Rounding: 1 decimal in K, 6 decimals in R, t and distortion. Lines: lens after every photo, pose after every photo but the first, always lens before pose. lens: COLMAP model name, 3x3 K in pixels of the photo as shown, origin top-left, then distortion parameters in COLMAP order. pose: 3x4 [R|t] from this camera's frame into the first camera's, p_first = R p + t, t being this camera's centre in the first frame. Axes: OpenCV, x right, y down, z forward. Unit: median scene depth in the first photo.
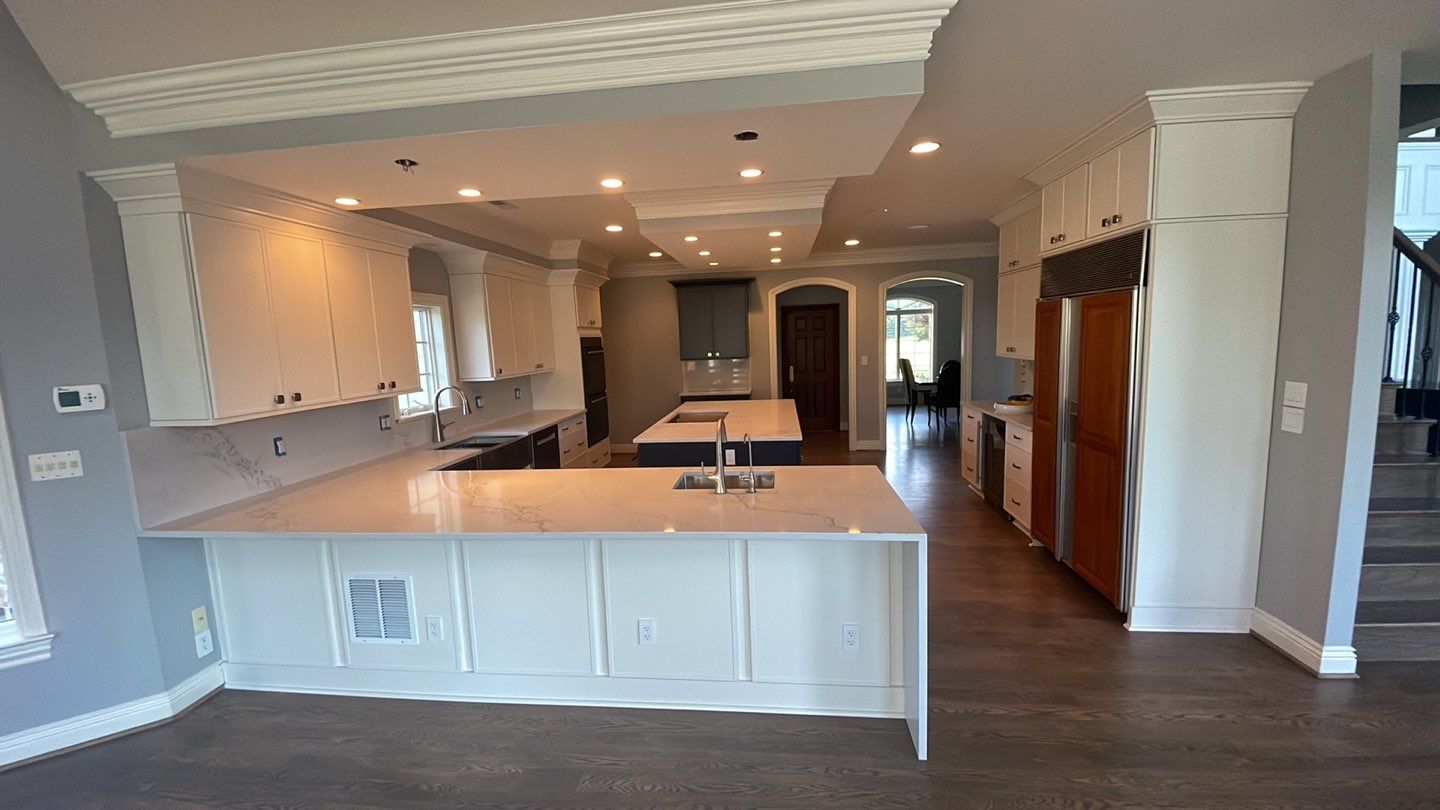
lens RADIAL K [[581.2, 0, 712.2], [0, 581.2, 411.7], [0, 0, 1]] dist [0.021278, -0.020604]
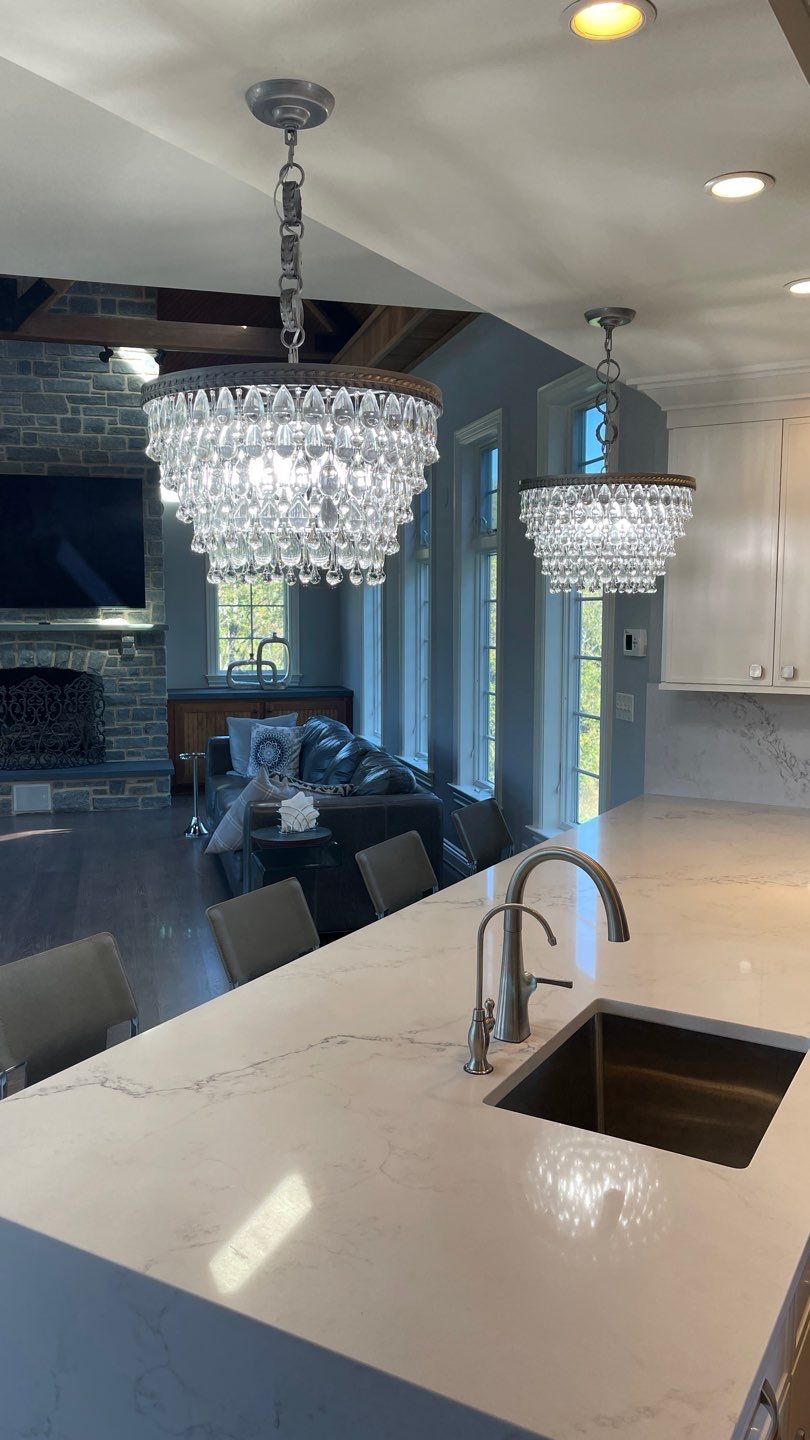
lens RADIAL K [[1078.8, 0, 404.6], [0, 1078.8, 726.0], [0, 0, 1]] dist [0.081726, -0.123497]
pose [[-0.394617, 0.136700, -0.908620, 0.594829], [-0.102476, 0.976155, 0.191366, -0.159427], [0.913113, 0.168628, -0.371199, 1.102967]]
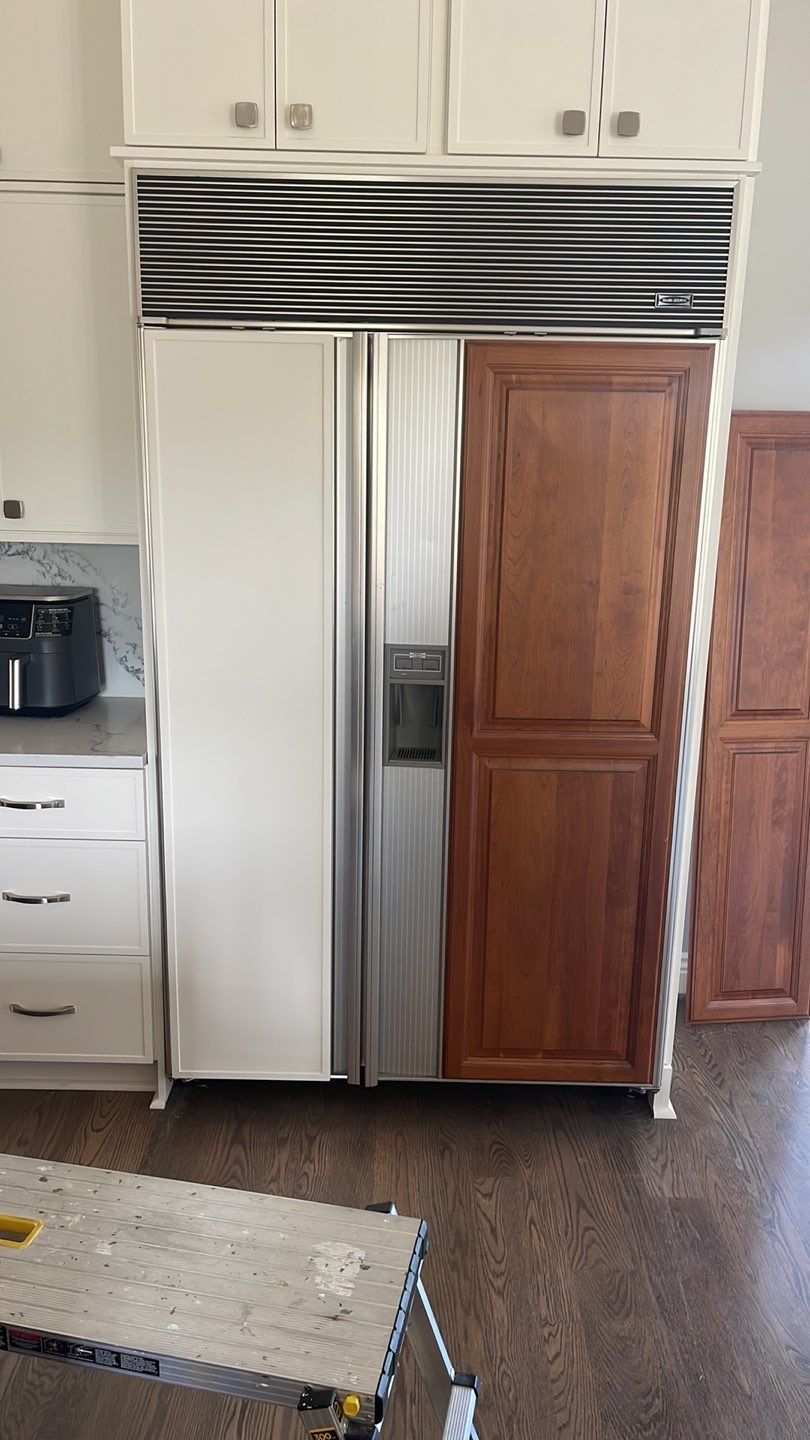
lens RADIAL K [[1082.5, 0, 405.7], [0, 1082.5, 720.8], [0, 0, 1]] dist [0.155408, -0.187513]
pose [[-0.115770, -0.209590, 0.970912, -0.039223], [0.112857, 0.968379, 0.222500, -0.152027], [-0.986844, 0.135333, -0.088455, 1.328981]]
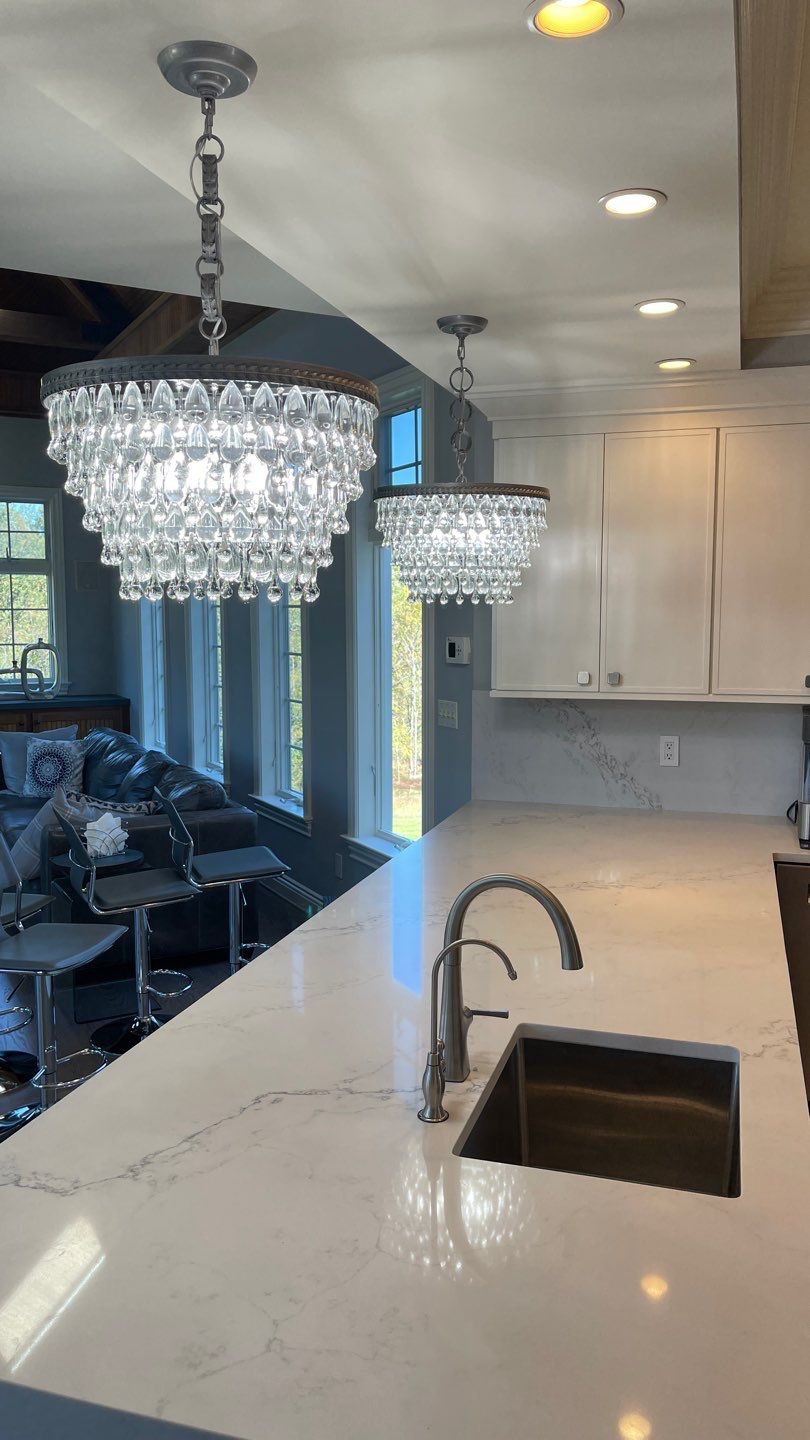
lens RADIAL K [[1080.4, 0, 408.0], [0, 1080.4, 721.8], [0, 0, 1]] dist [0.084093, -0.126383]
pose [[-0.172364, 0.139370, -0.975124, 0.584877], [-0.117755, 0.979926, 0.160871, -0.153932], [0.977969, 0.142554, -0.152493, 0.994924]]
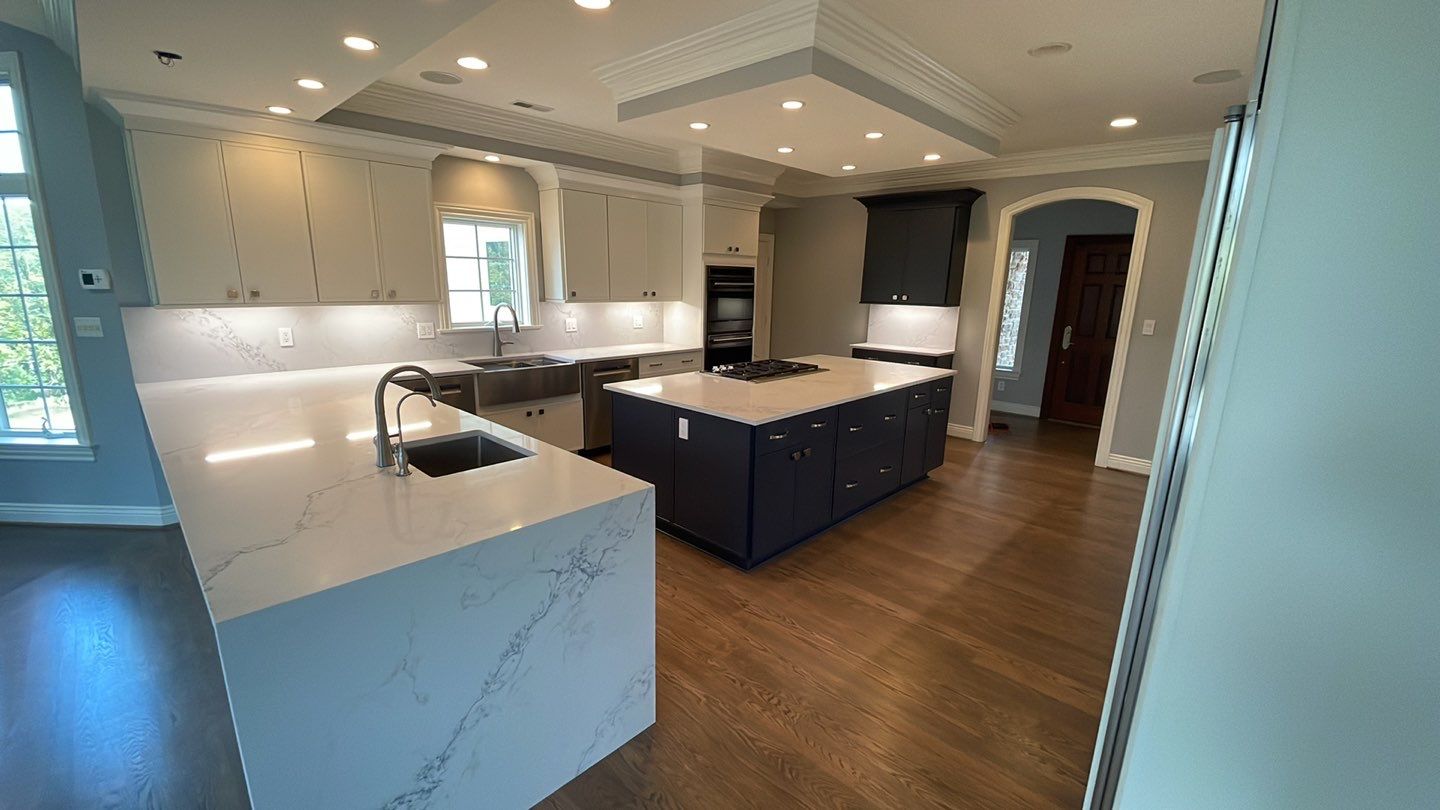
lens RADIAL K [[578.3, 0, 708.8], [0, 578.3, 413.4], [0, 0, 1]] dist [0.032979, -0.026245]
pose [[0.790898, 0.191413, -0.581241, 0.723459], [-0.128644, 0.980603, 0.147883, -0.081973], [0.598273, -0.042187, 0.800181, 0.625199]]
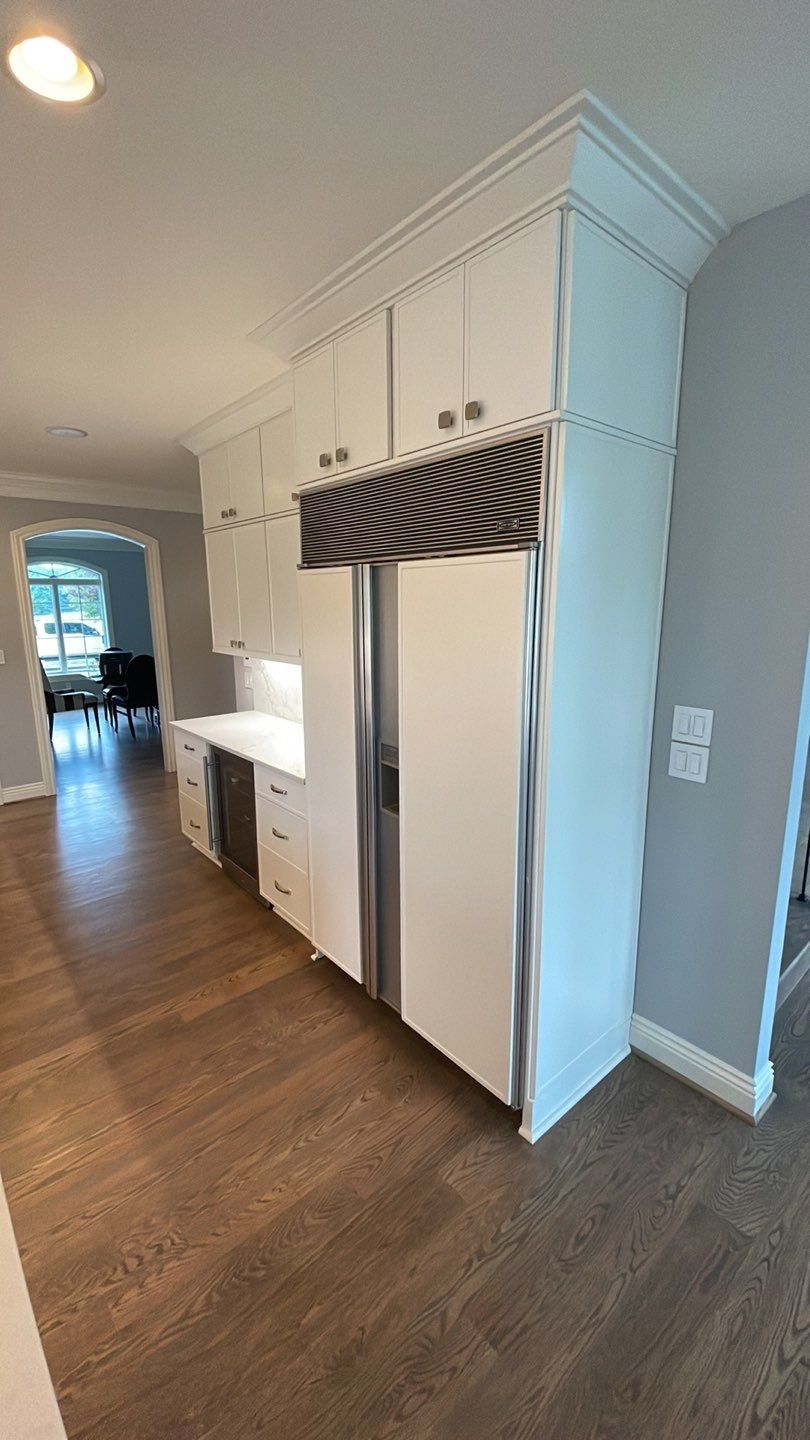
lens RADIAL K [[582.4, 0, 401.1], [0, 582.4, 713.7], [0, 0, 1]] dist [0.023137, -0.021863]
pose [[0.678941, -0.109918, 0.725918, 0.261958], [0.078361, 0.993931, 0.077210, -0.116852], [-0.729999, 0.004463, 0.683434, 0.741940]]
